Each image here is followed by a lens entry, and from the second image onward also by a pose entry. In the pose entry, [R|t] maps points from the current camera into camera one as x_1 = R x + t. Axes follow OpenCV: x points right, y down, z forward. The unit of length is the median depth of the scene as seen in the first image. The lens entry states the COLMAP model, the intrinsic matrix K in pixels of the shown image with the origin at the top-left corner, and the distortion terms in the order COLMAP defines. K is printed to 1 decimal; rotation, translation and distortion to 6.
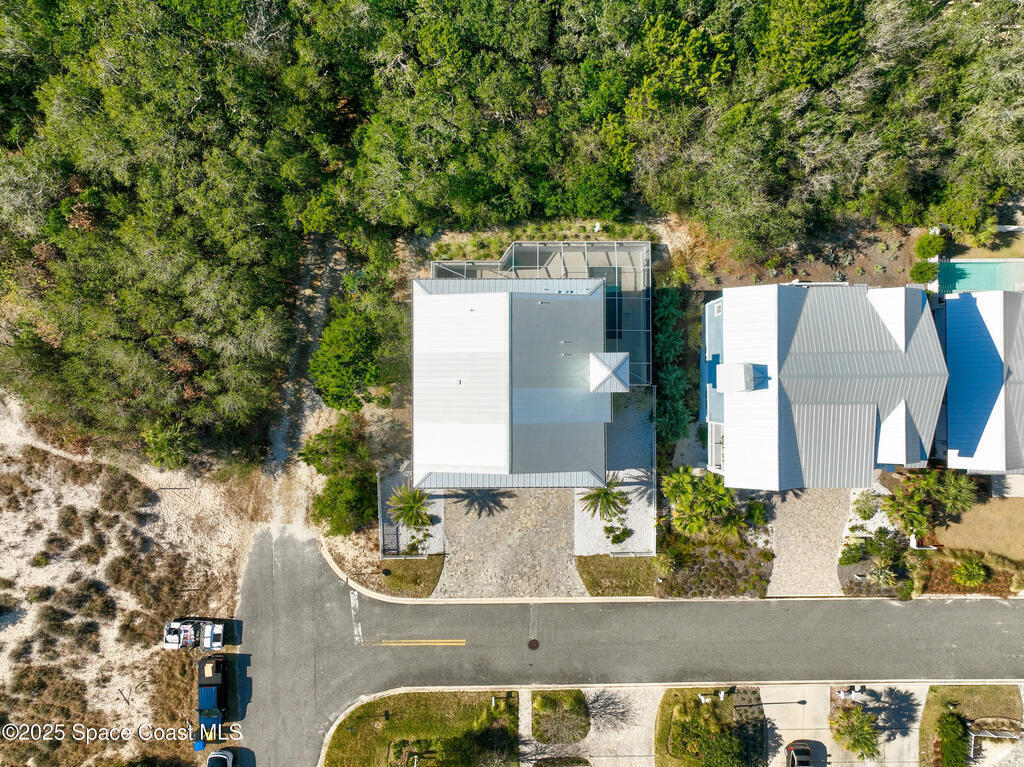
lens RADIAL K [[720.1, 0, 516.9], [0, 720.1, 382.8], [0, 0, 1]] dist [-0.001260, 0.013842]
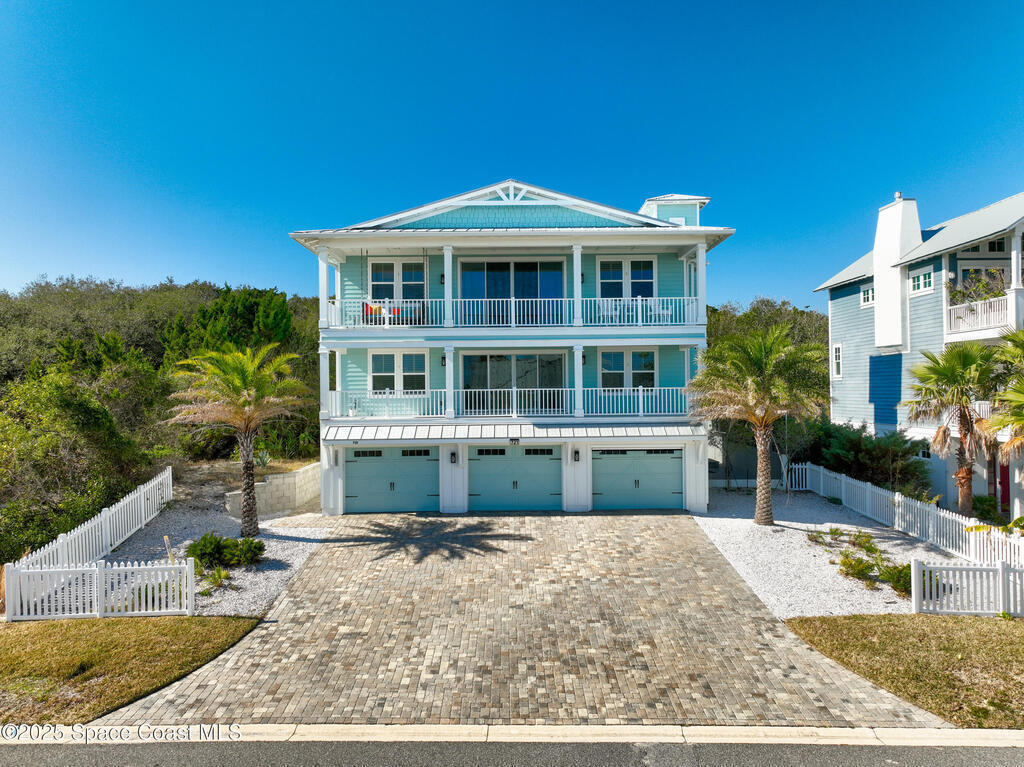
lens RADIAL K [[720.1, 0, 516.9], [0, 720.1, 382.8], [0, 0, 1]] dist [-0.001260, 0.013842]
pose [[0.999809, -0.018557, 0.006141, -0.010622], [0.006189, 0.002515, -0.999978, 0.488957], [0.018541, 0.999825, 0.002629, 0.916709]]
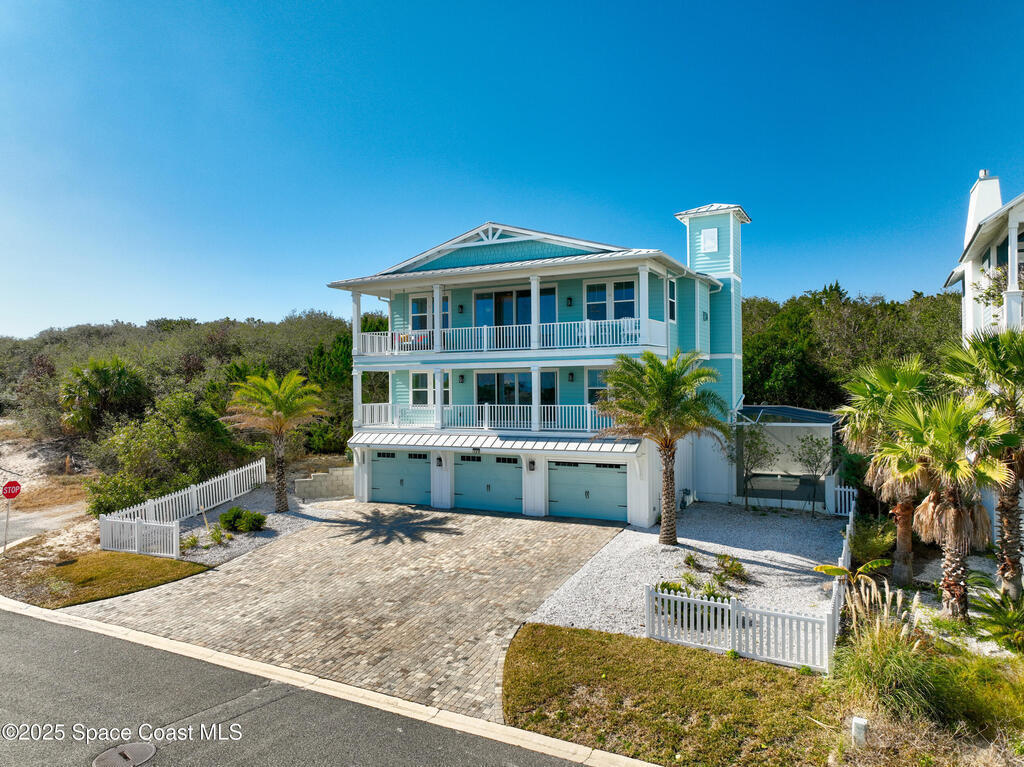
lens RADIAL K [[720.1, 0, 516.9], [0, 720.1, 382.8], [0, 0, 1]] dist [-0.001260, 0.013842]
pose [[0.885524, -0.019265, -0.464194, 0.209932], [-0.464049, 0.011699, -0.885732, 0.488246], [0.022494, 0.999746, 0.001420, 0.907284]]
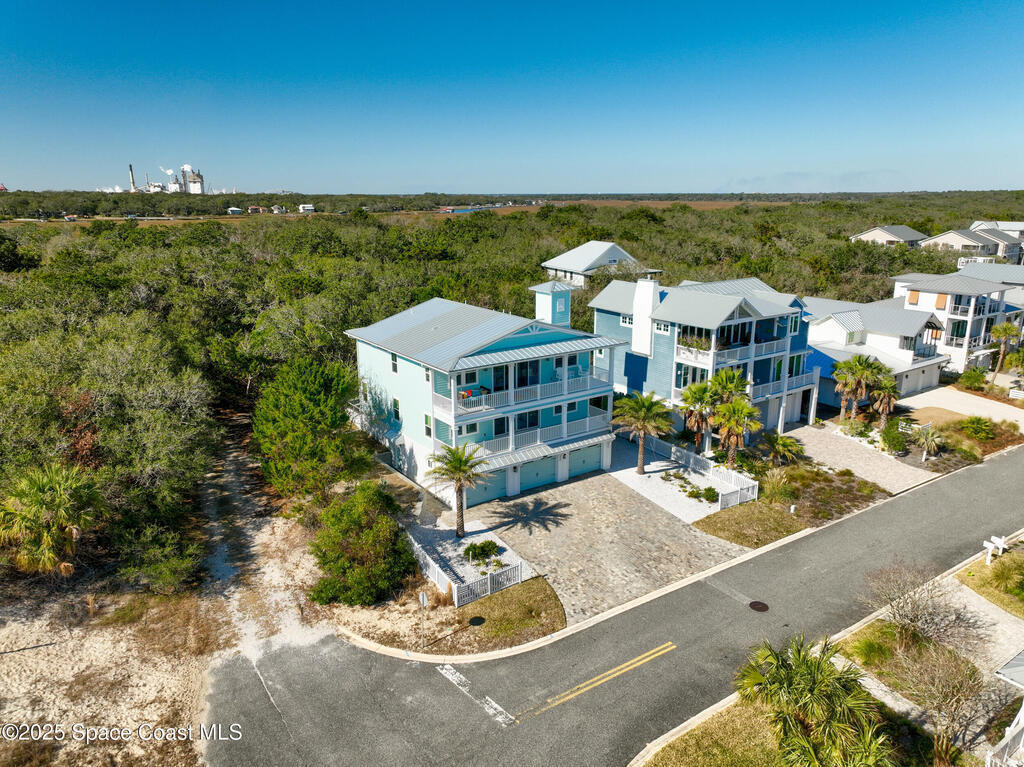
lens RADIAL K [[720.1, 0, 516.9], [0, 720.1, 382.8], [0, 0, 1]] dist [-0.001260, 0.013842]
pose [[0.819024, -0.156202, 0.552088, -0.432318], [0.573759, 0.221108, -0.788614, 0.674488], [0.001112, 0.962659, 0.270715, 0.672282]]
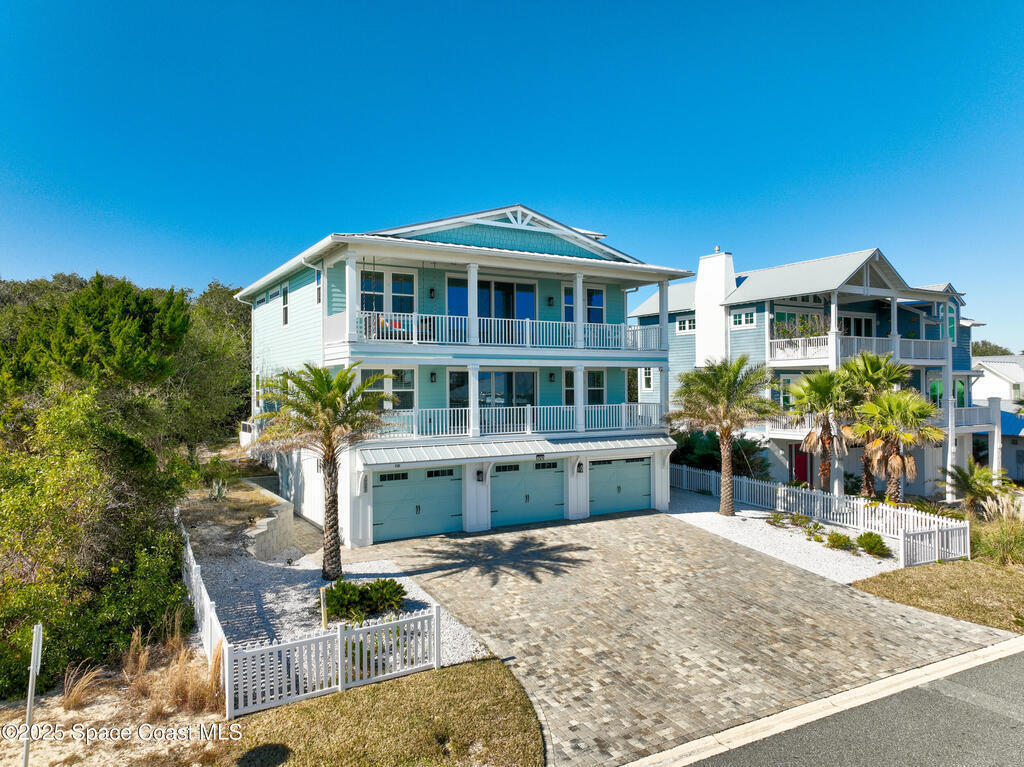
lens RADIAL K [[720.1, 0, 516.9], [0, 720.1, 382.8], [0, 0, 1]] dist [-0.001260, 0.013842]
pose [[0.858718, -0.011016, 0.512330, -0.217236], [0.512386, 0.002812, -0.858751, 0.445637], [0.008020, 0.999935, 0.008059, 0.904674]]
